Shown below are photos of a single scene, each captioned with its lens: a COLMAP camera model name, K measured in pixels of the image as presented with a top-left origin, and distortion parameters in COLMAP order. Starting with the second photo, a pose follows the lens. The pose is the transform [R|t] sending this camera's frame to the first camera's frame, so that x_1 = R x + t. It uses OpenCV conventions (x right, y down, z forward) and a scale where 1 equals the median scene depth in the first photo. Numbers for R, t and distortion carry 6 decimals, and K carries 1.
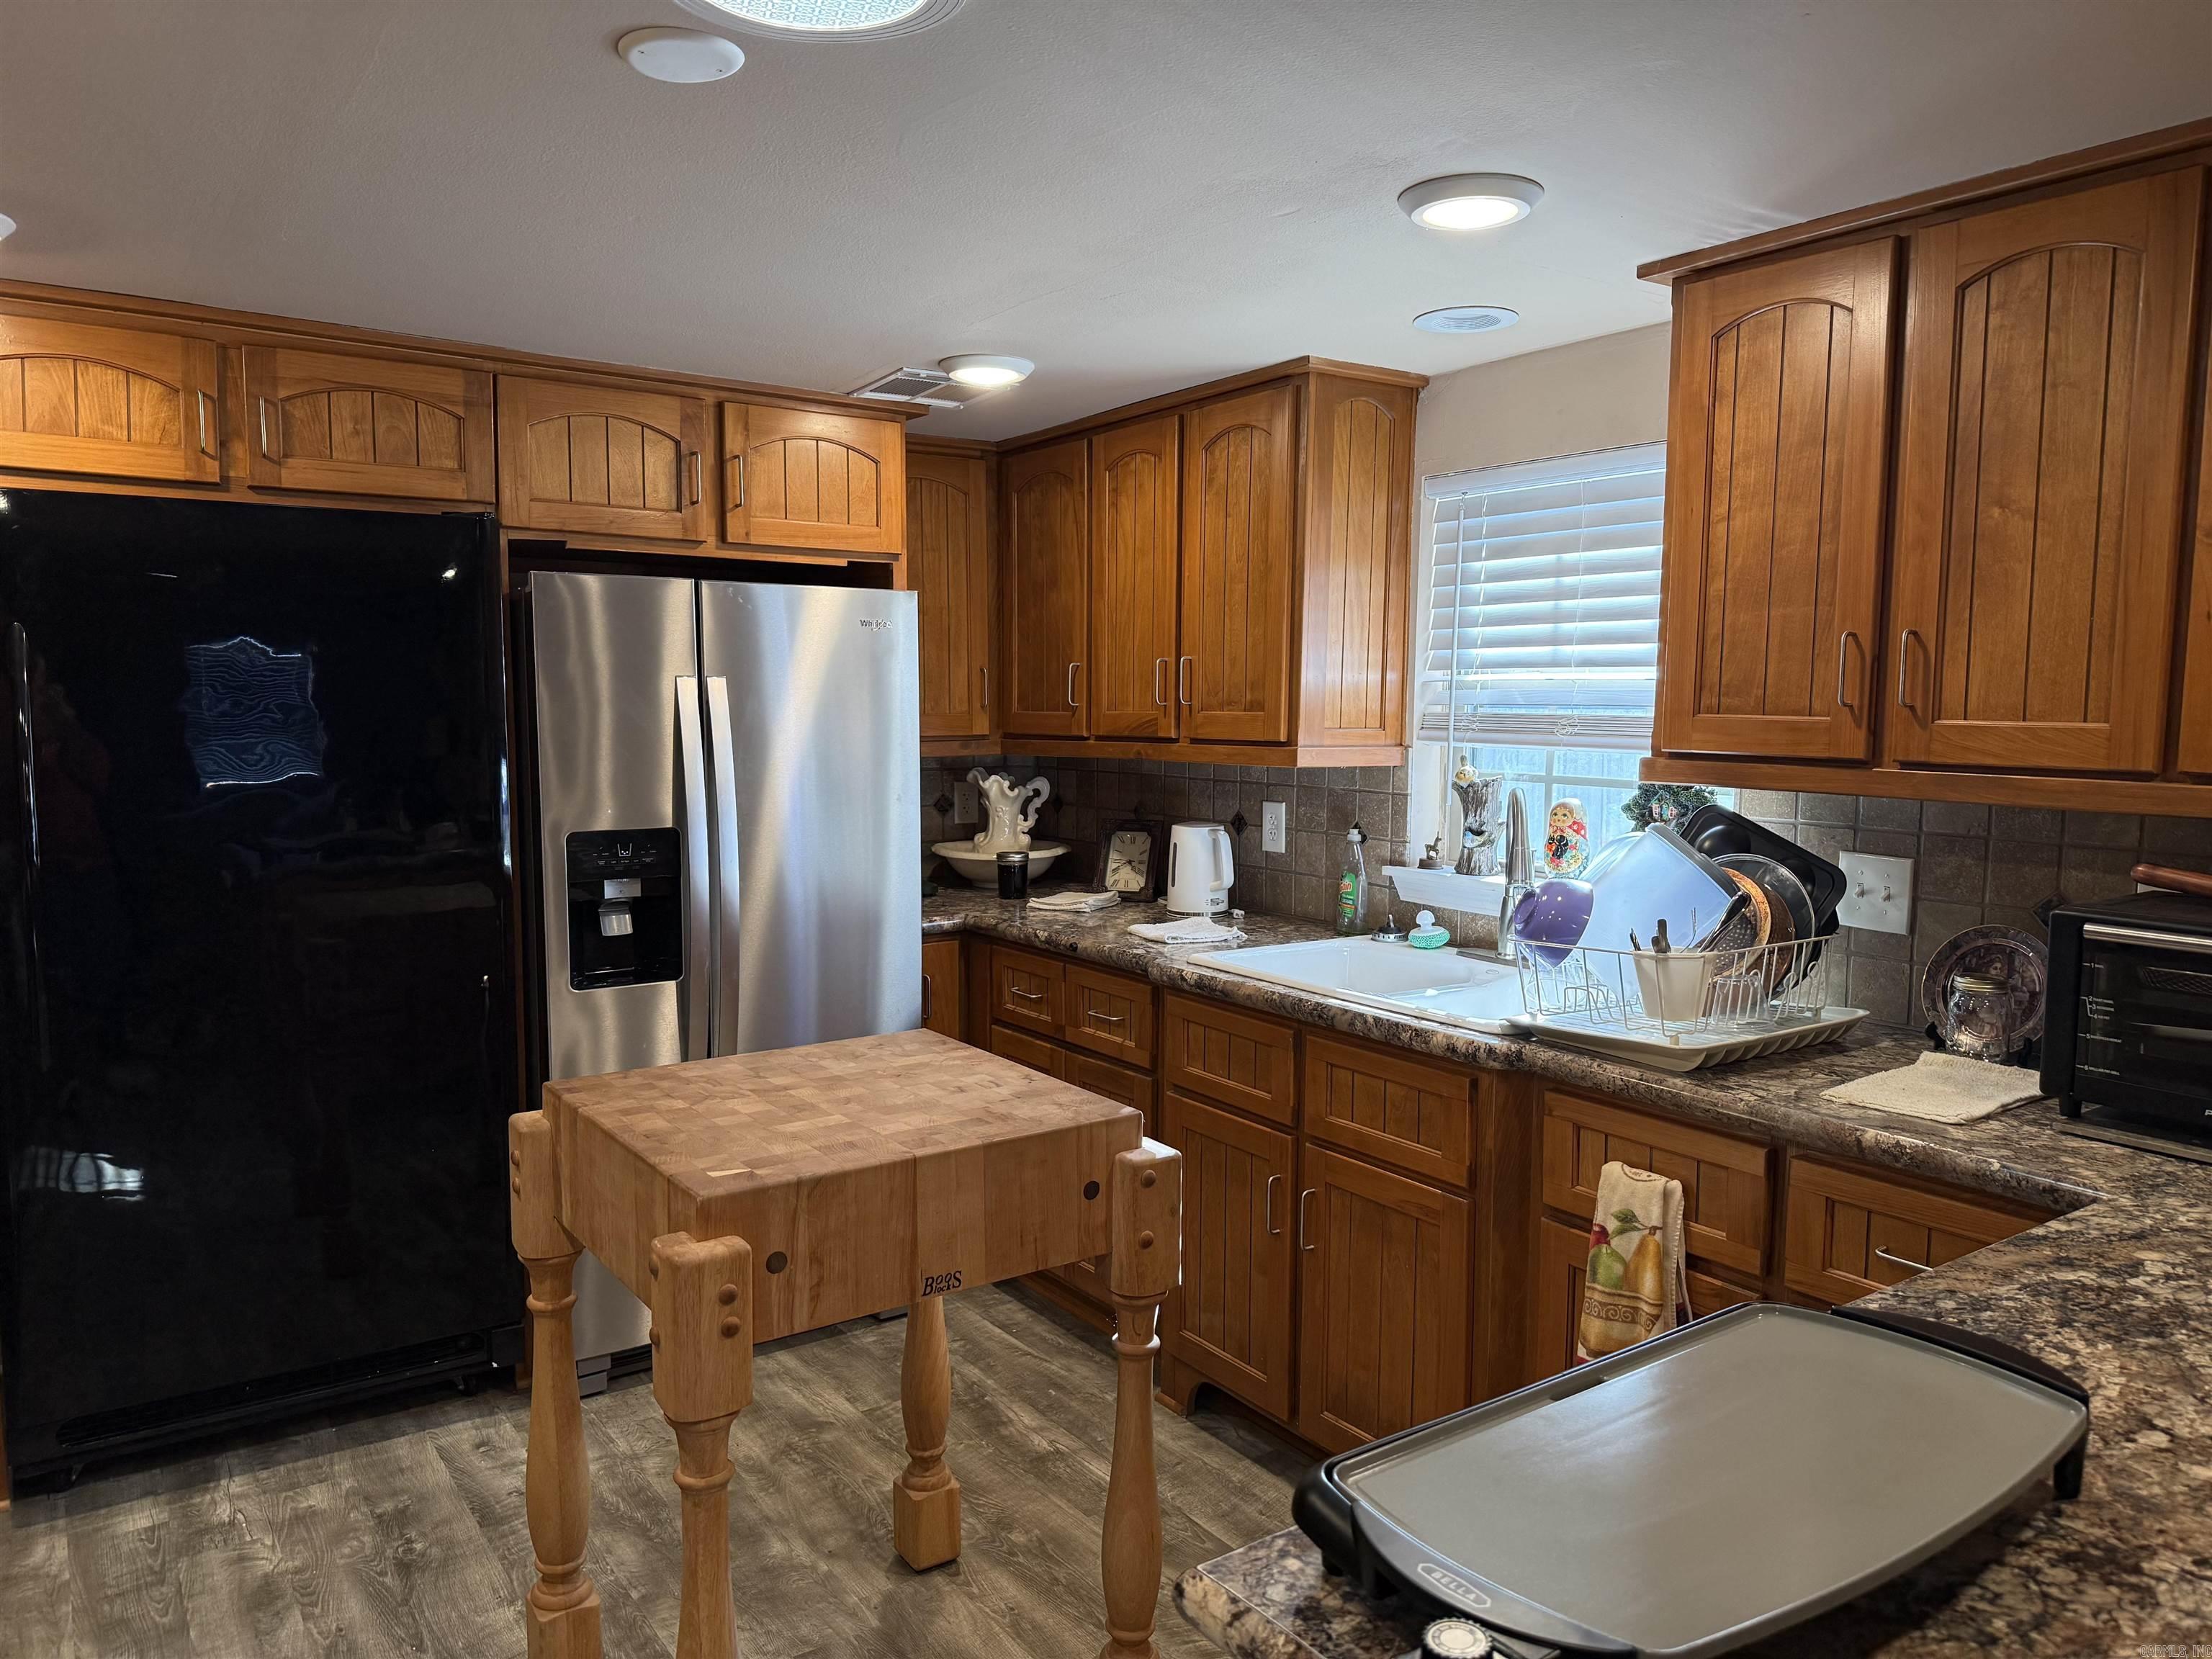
lens RADIAL K [[1546.2, 0, 1110.6], [0, 1546.2, 844.8], [0, 0, 1]] dist [0.010181, -0.003045]
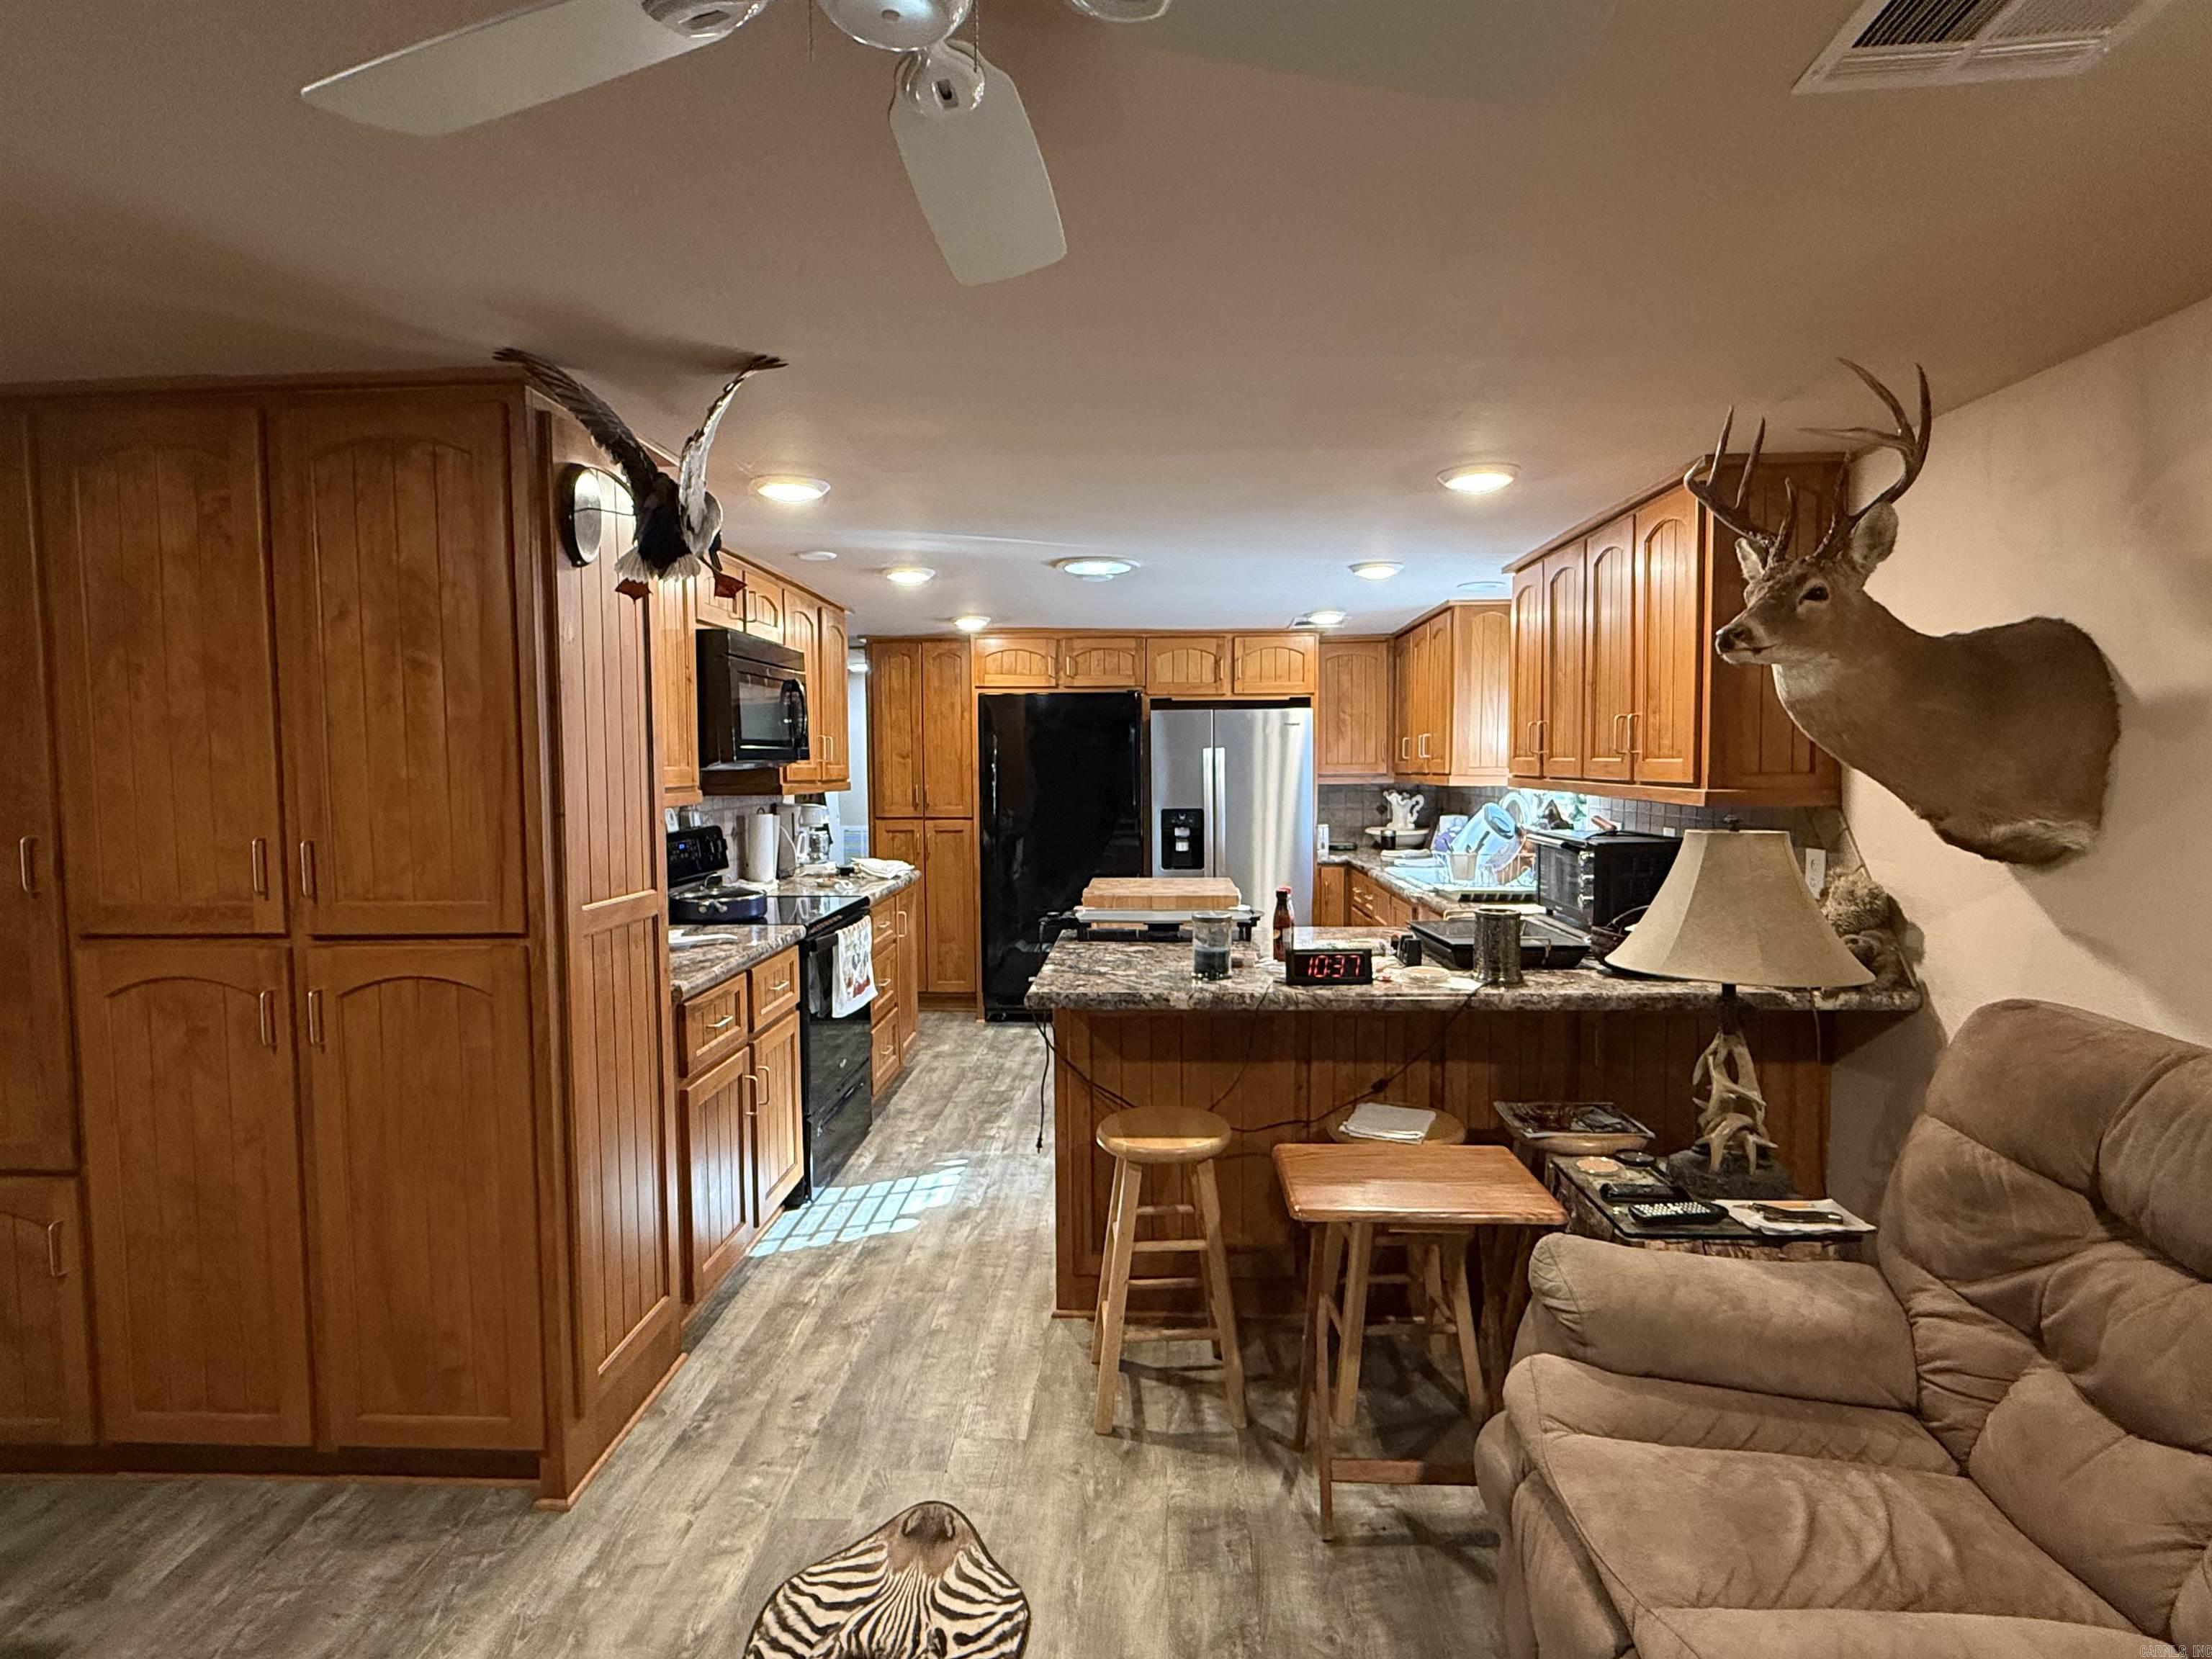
lens RADIAL K [[1123.7, 0, 1106.0], [0, 1123.7, 829.5], [0, 0, 1]] dist [0.000617, -0.000305]
pose [[0.791119, 0.027918, -0.611025, 0.740077], [-0.050090, 0.998560, -0.019229, 0.068004], [0.609608, 0.045819, 0.791377, -0.559917]]
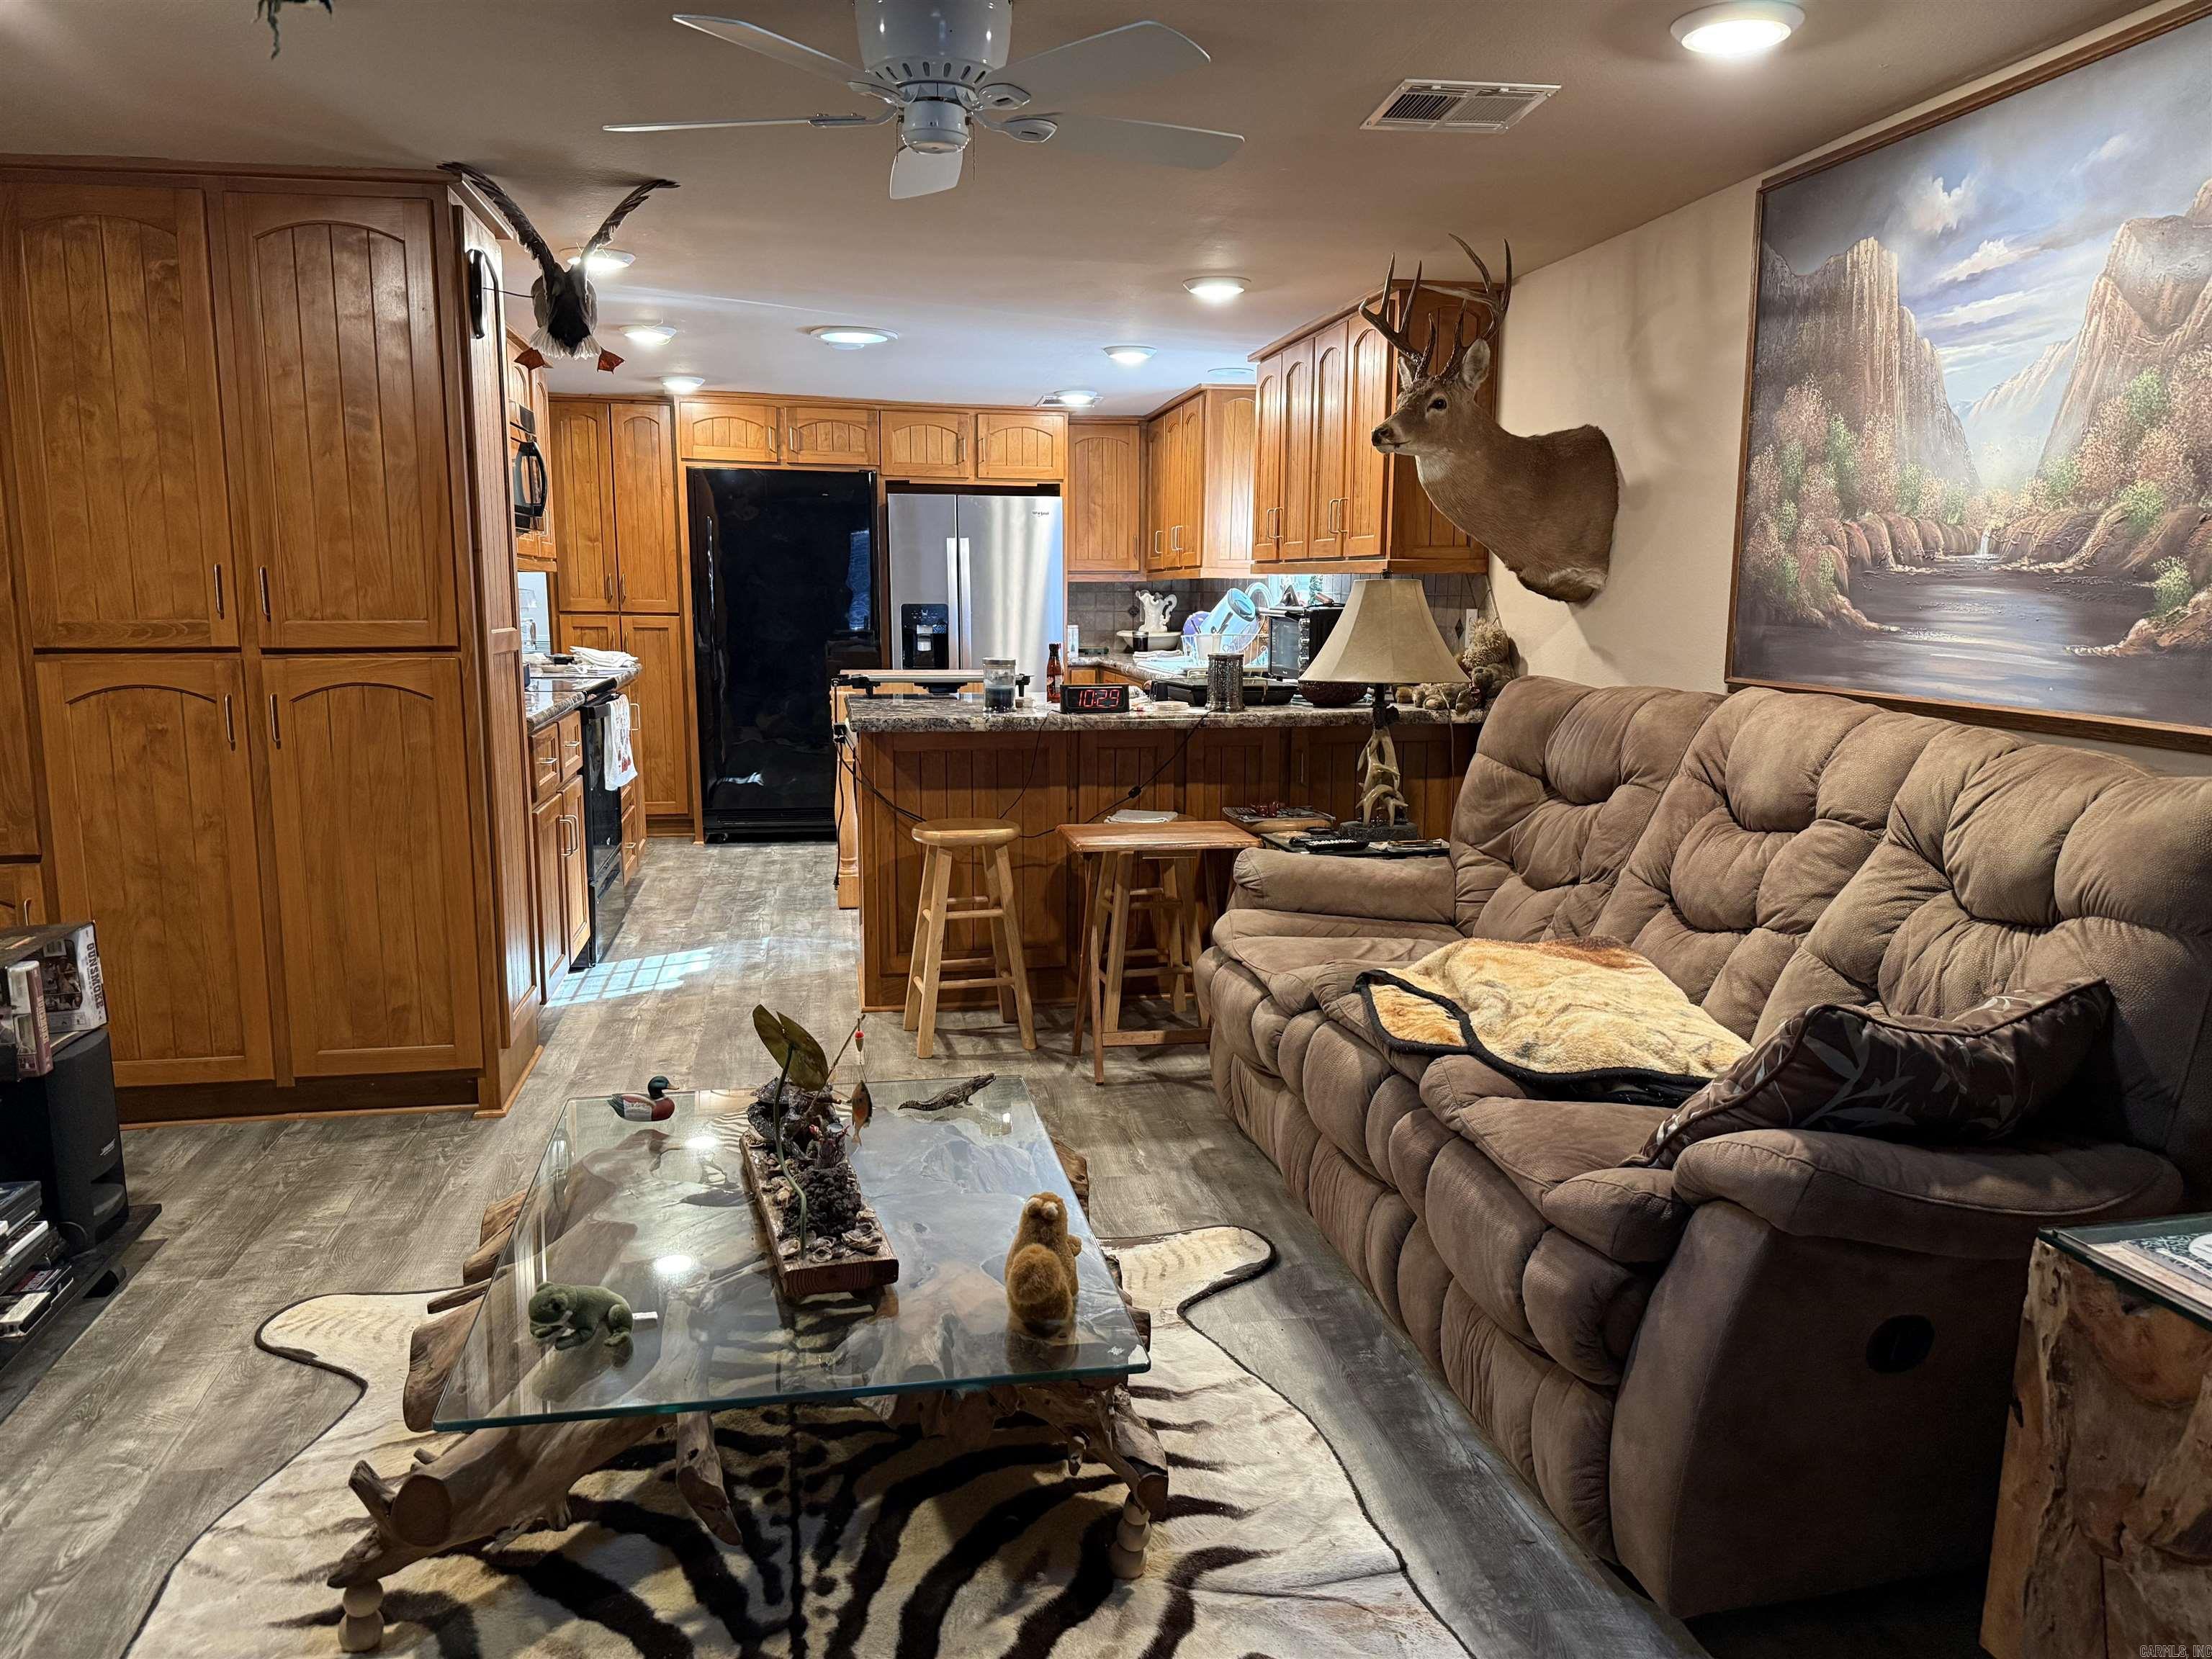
lens RADIAL K [[1570.1, 0, 1103.6], [0, 1570.1, 843.5], [0, 0, 1]] dist [0.088905, -0.122255]
pose [[0.907011, 0.068222, -0.415544, 0.980909], [-0.042178, 0.996545, 0.071545, 0.175324], [0.418989, -0.047366, 0.906755, -1.107208]]
